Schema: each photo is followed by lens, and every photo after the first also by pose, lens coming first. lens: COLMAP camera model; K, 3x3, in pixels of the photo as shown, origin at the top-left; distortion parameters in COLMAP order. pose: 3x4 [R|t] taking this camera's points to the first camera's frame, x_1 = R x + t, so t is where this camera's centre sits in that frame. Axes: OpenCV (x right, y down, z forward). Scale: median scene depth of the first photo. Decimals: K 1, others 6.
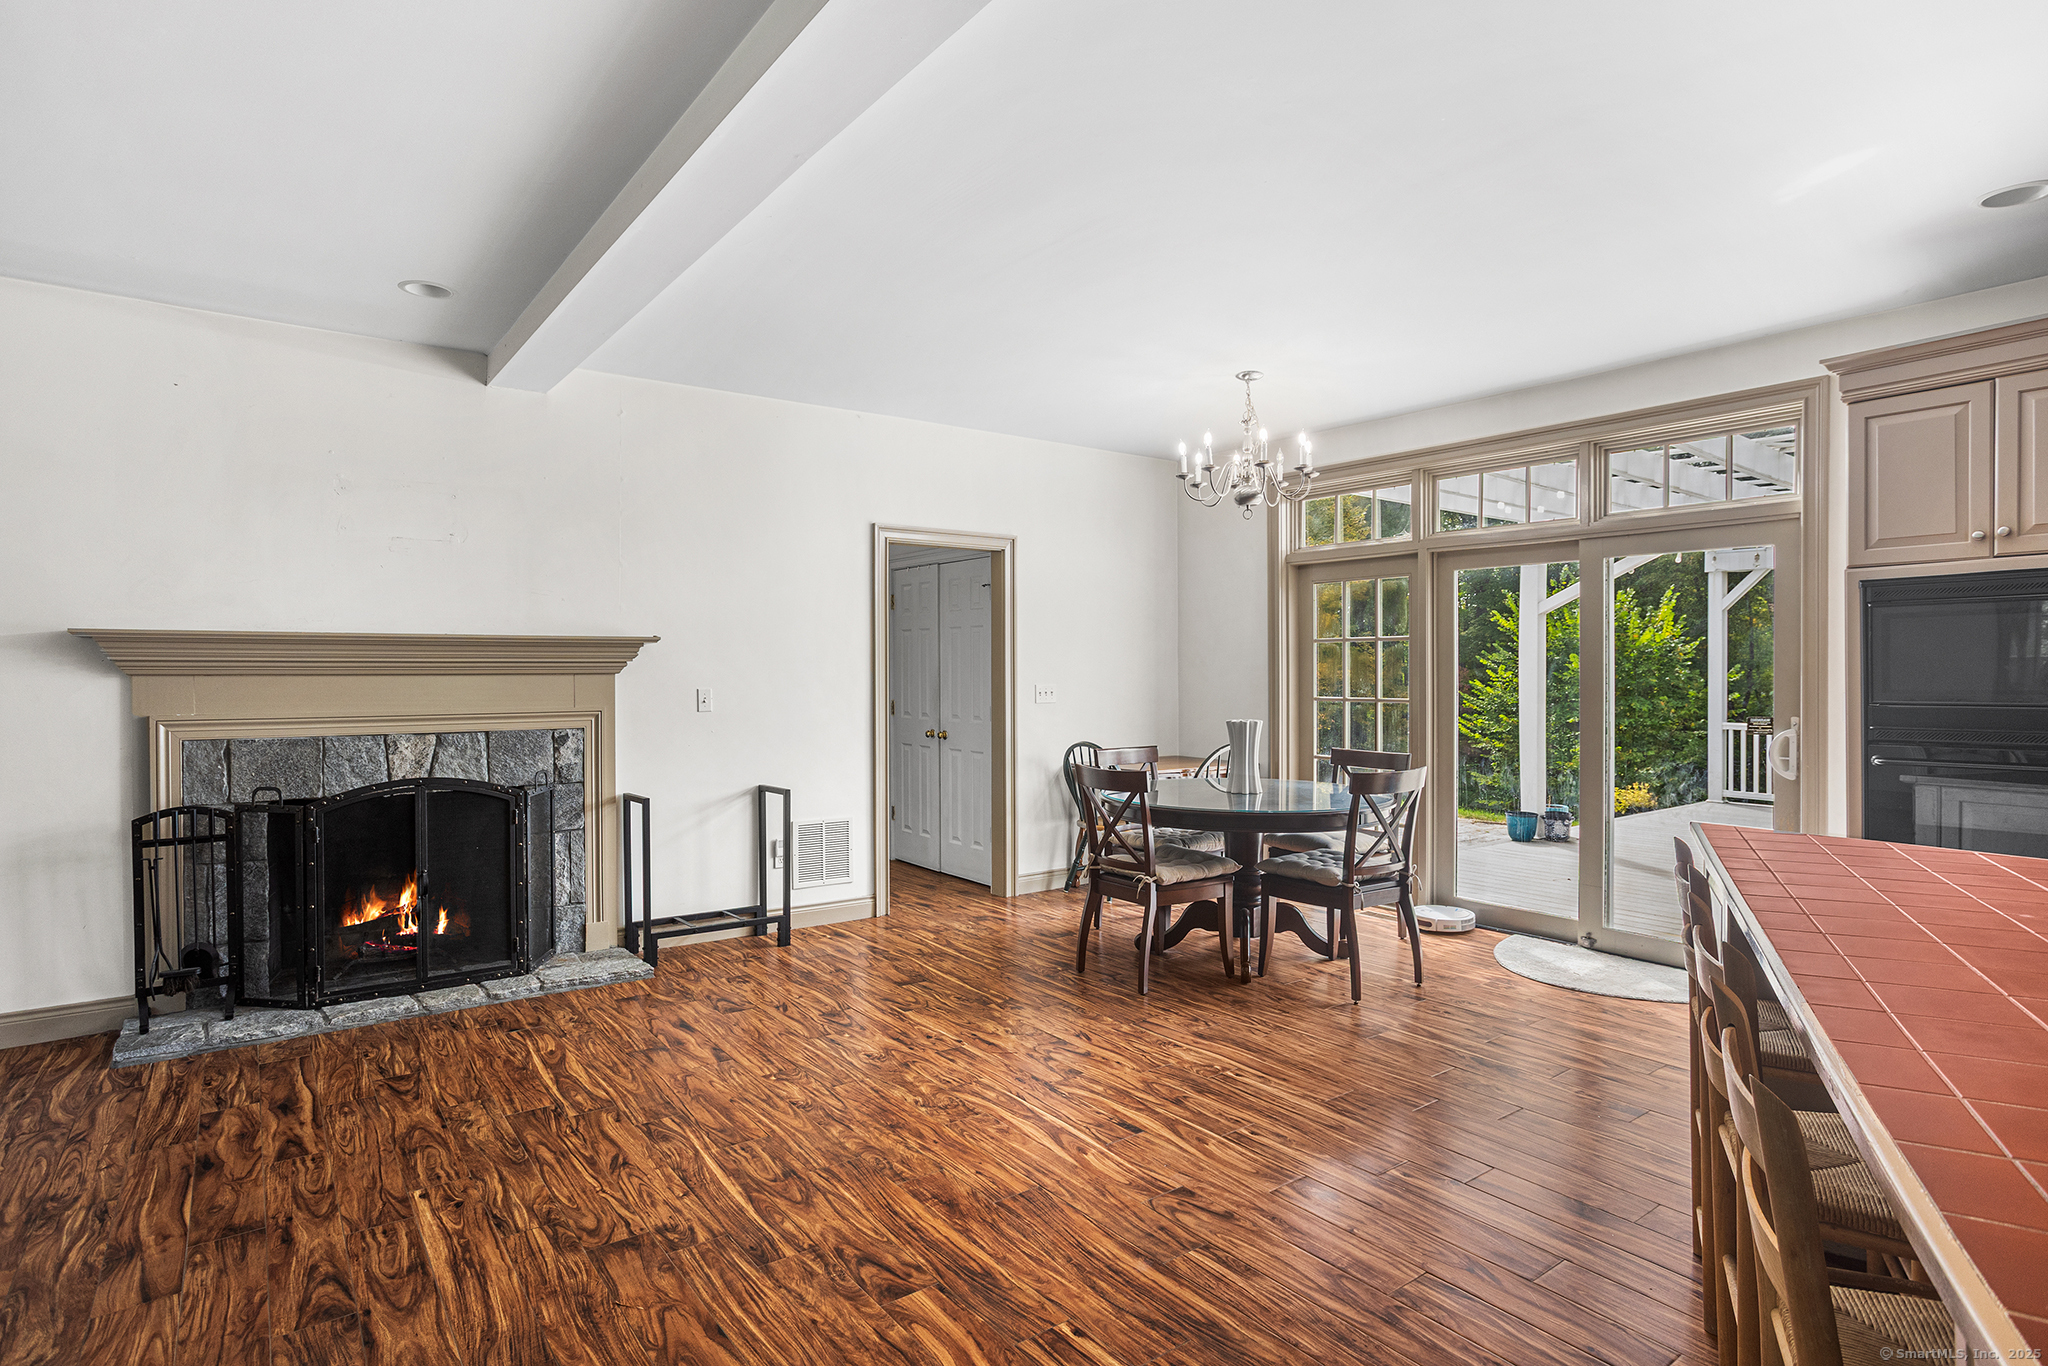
lens RADIAL K [[1073.0, 0, 1014.9], [0, 1073.0, 685.5], [0, 0, 1]] dist [-0.018953, 0.004092]
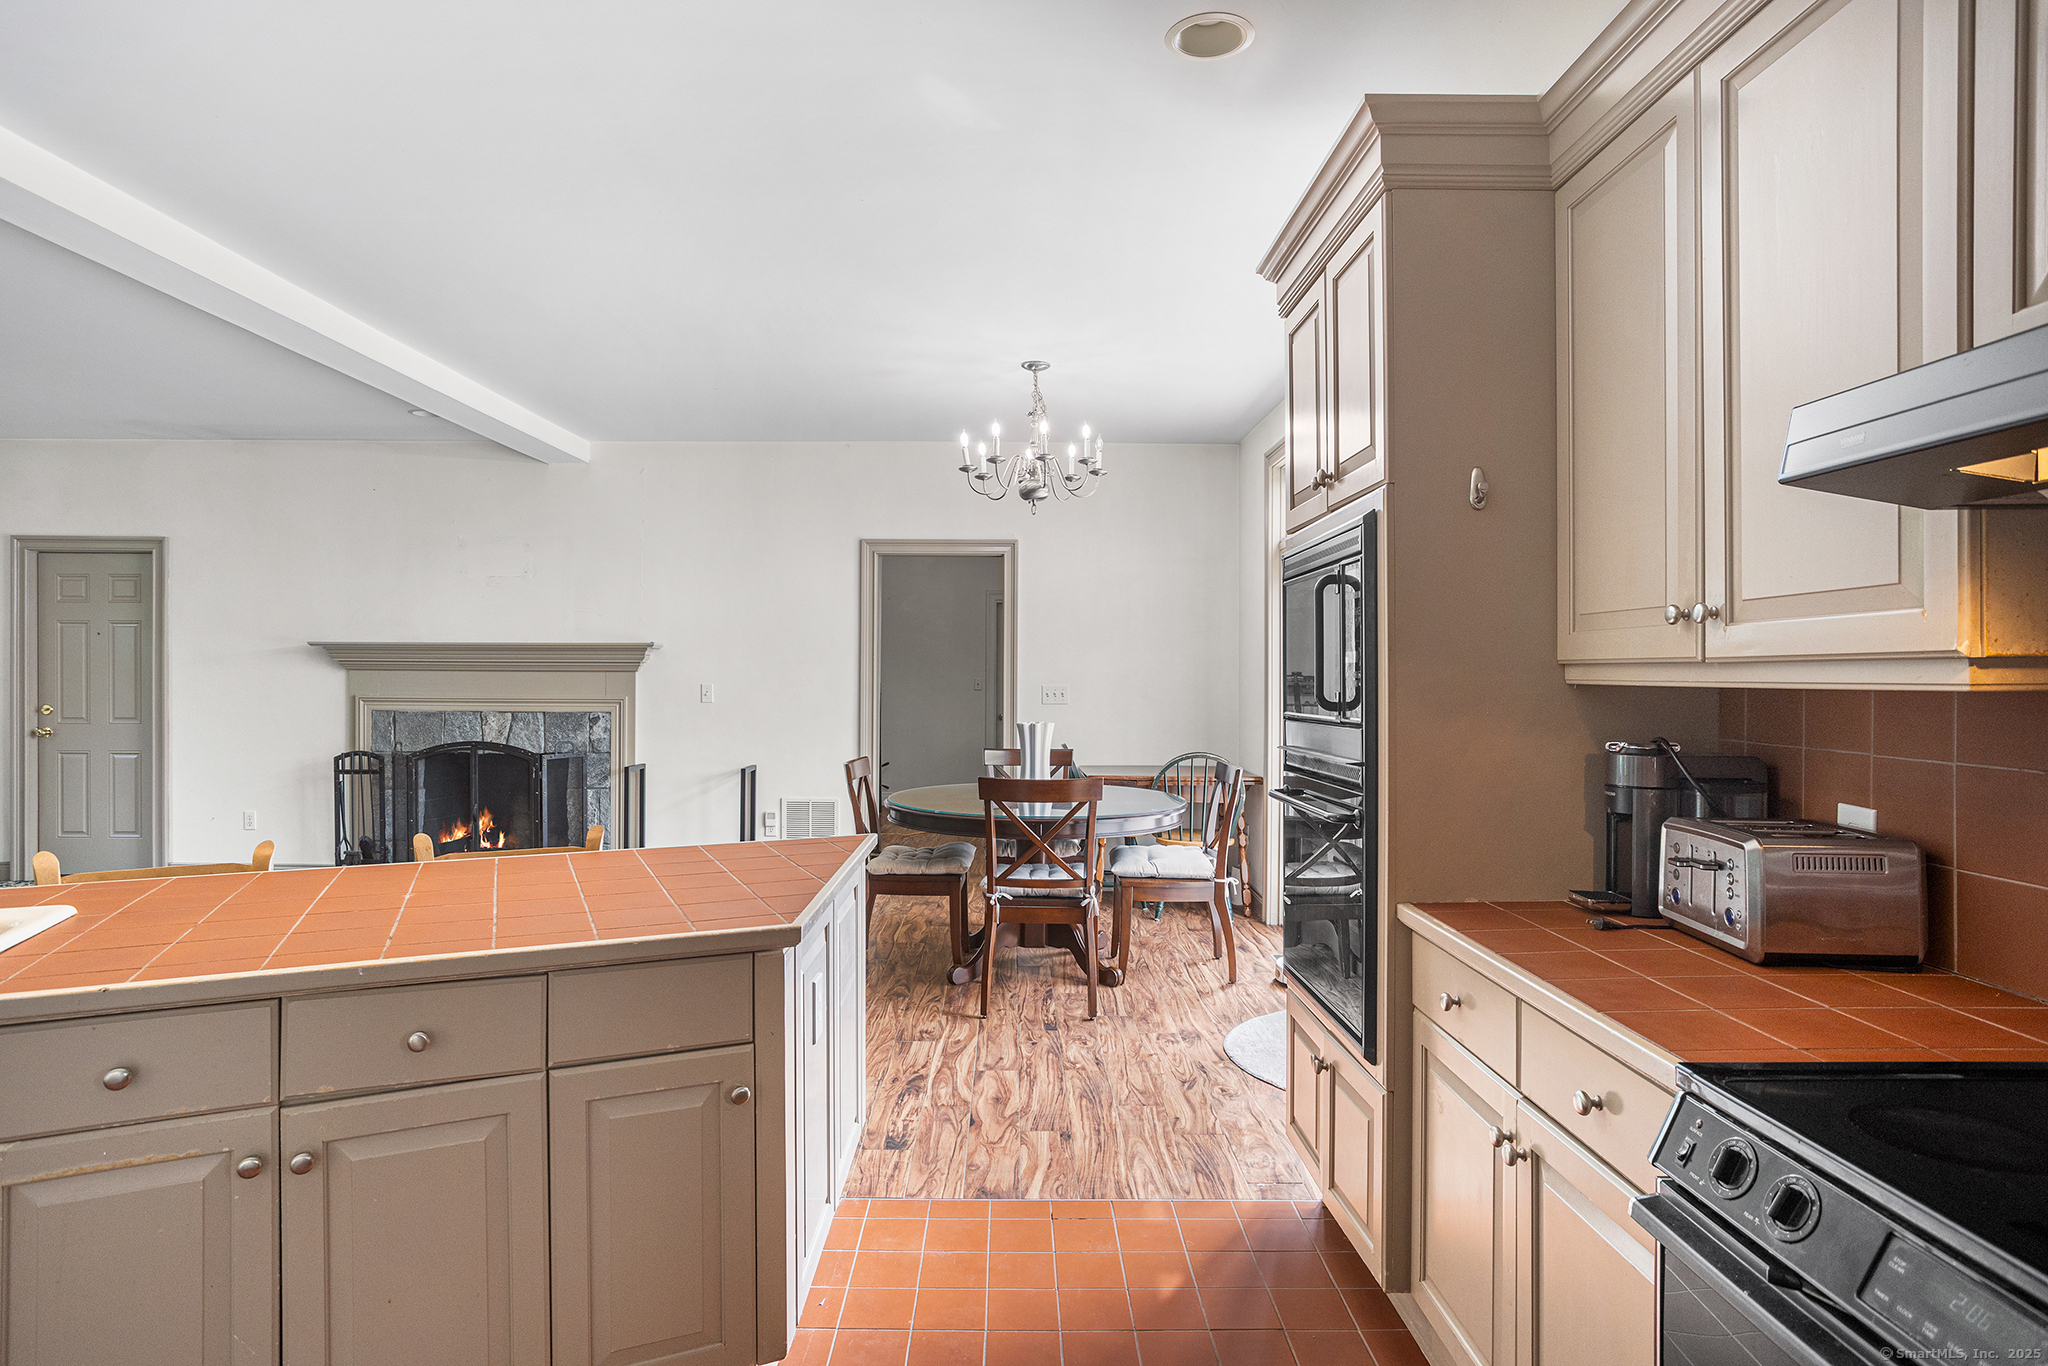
lens RADIAL K [[1102.9, 0, 1016.9], [0, 1102.9, 698.1], [0, 0, 1]] dist [-0.021655, 0.011065]
pose [[0.808410, 0.019472, -0.588298, 0.830171], [-0.015679, 0.999810, 0.011548, -0.001302], [0.588411, -0.000112, 0.808562, 0.198038]]
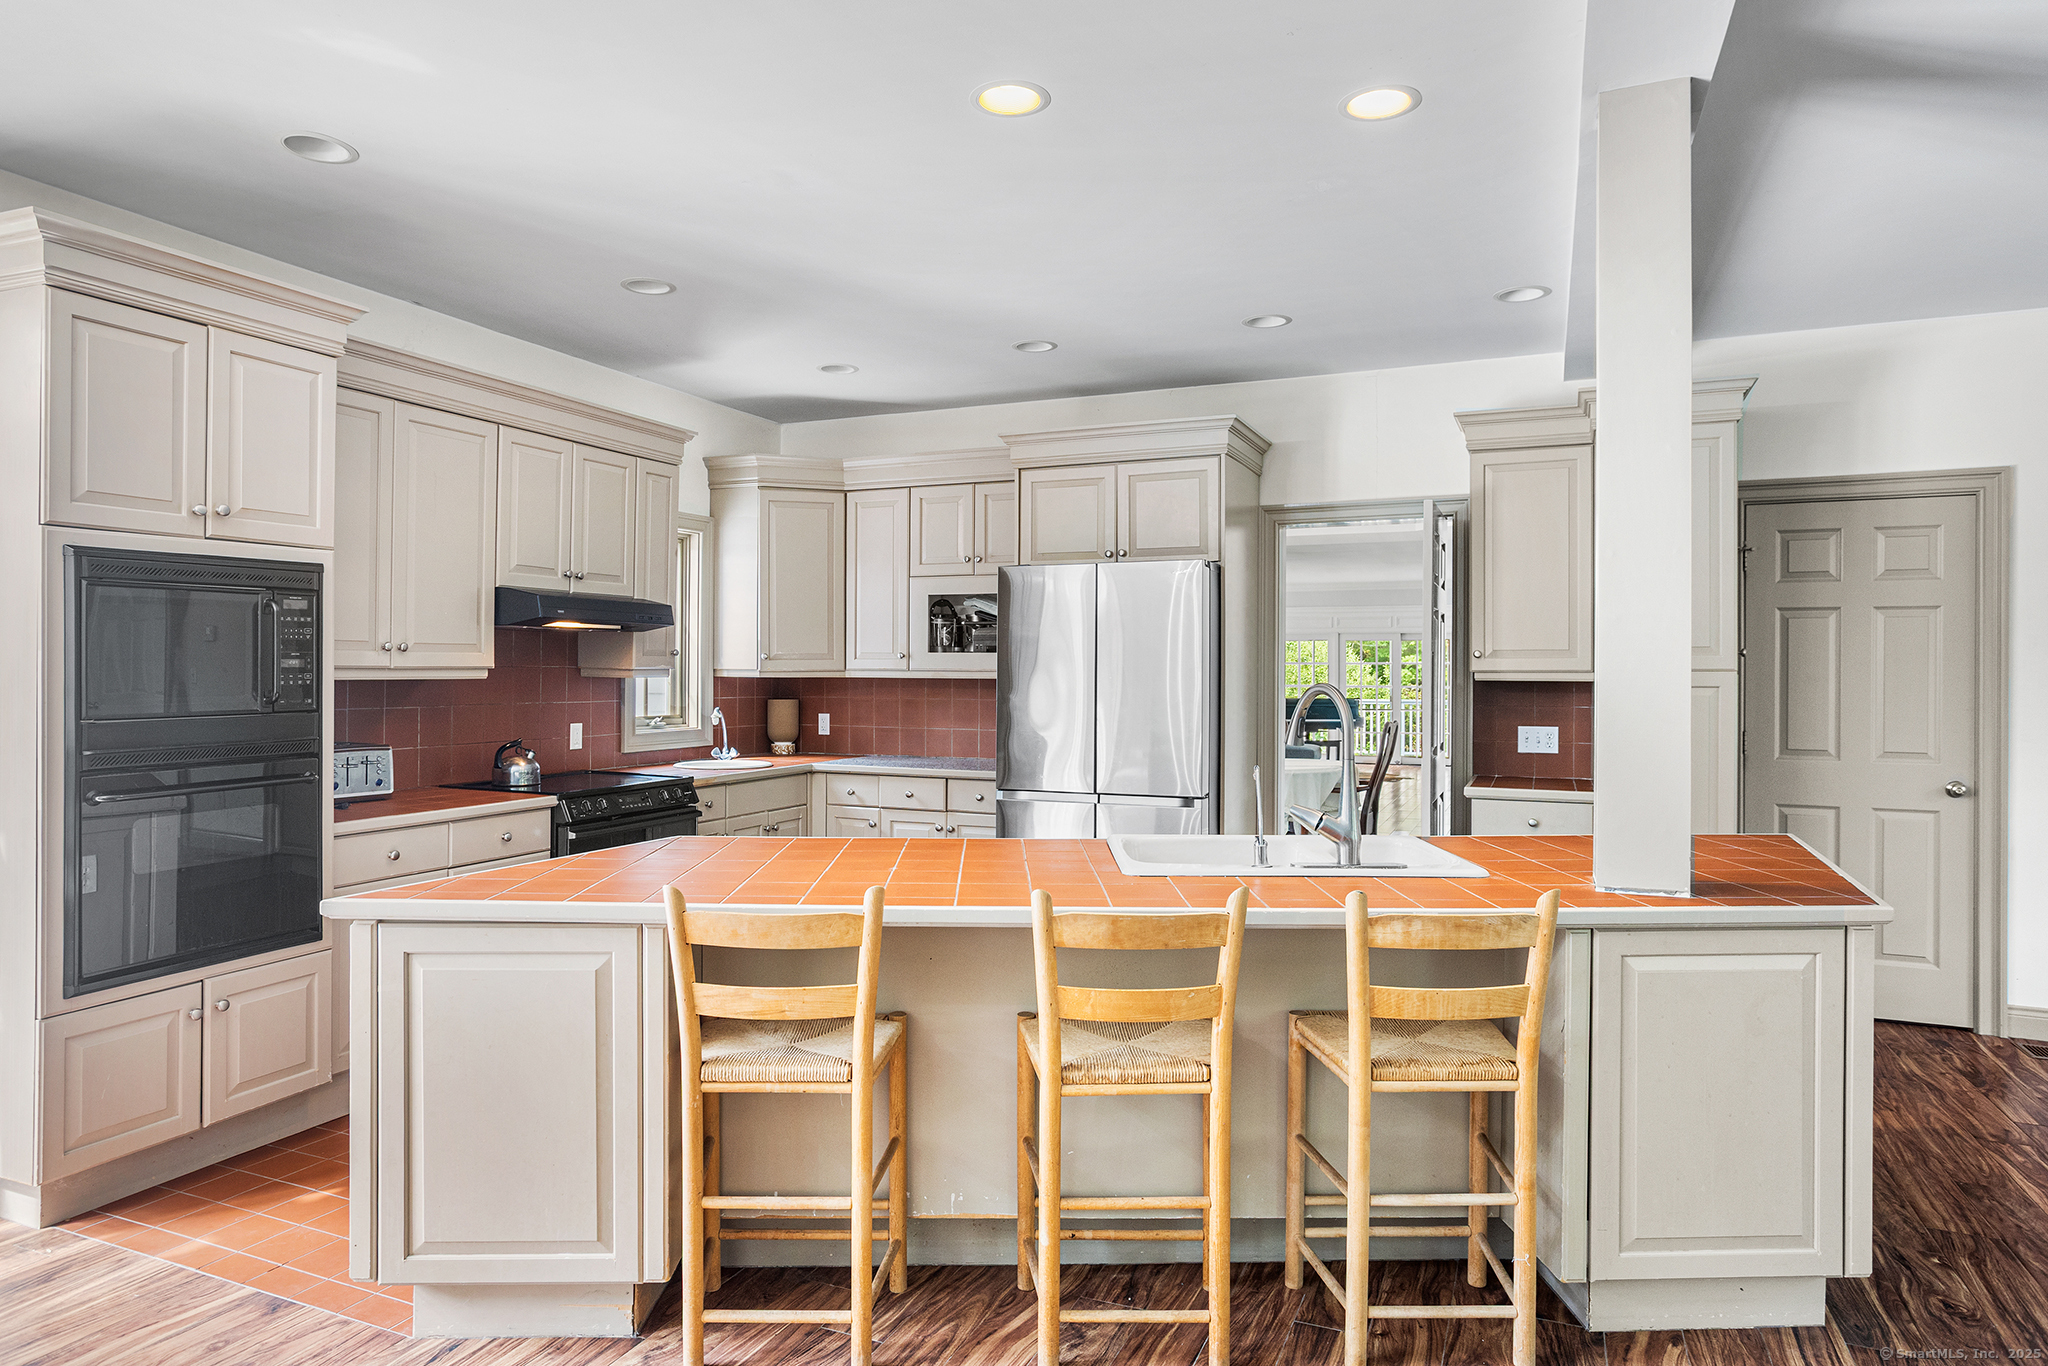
lens RADIAL K [[1254.4, 0, 981.4], [0, 1254.4, 678.7], [0, 0, 1]] dist [0.035226, 0.003916]
pose [[-0.475075, -0.004525, 0.879933, -0.174299], [0.011400, 0.999871, 0.011297, -0.010152], [-0.879871, 0.015398, -0.474963, 0.654948]]
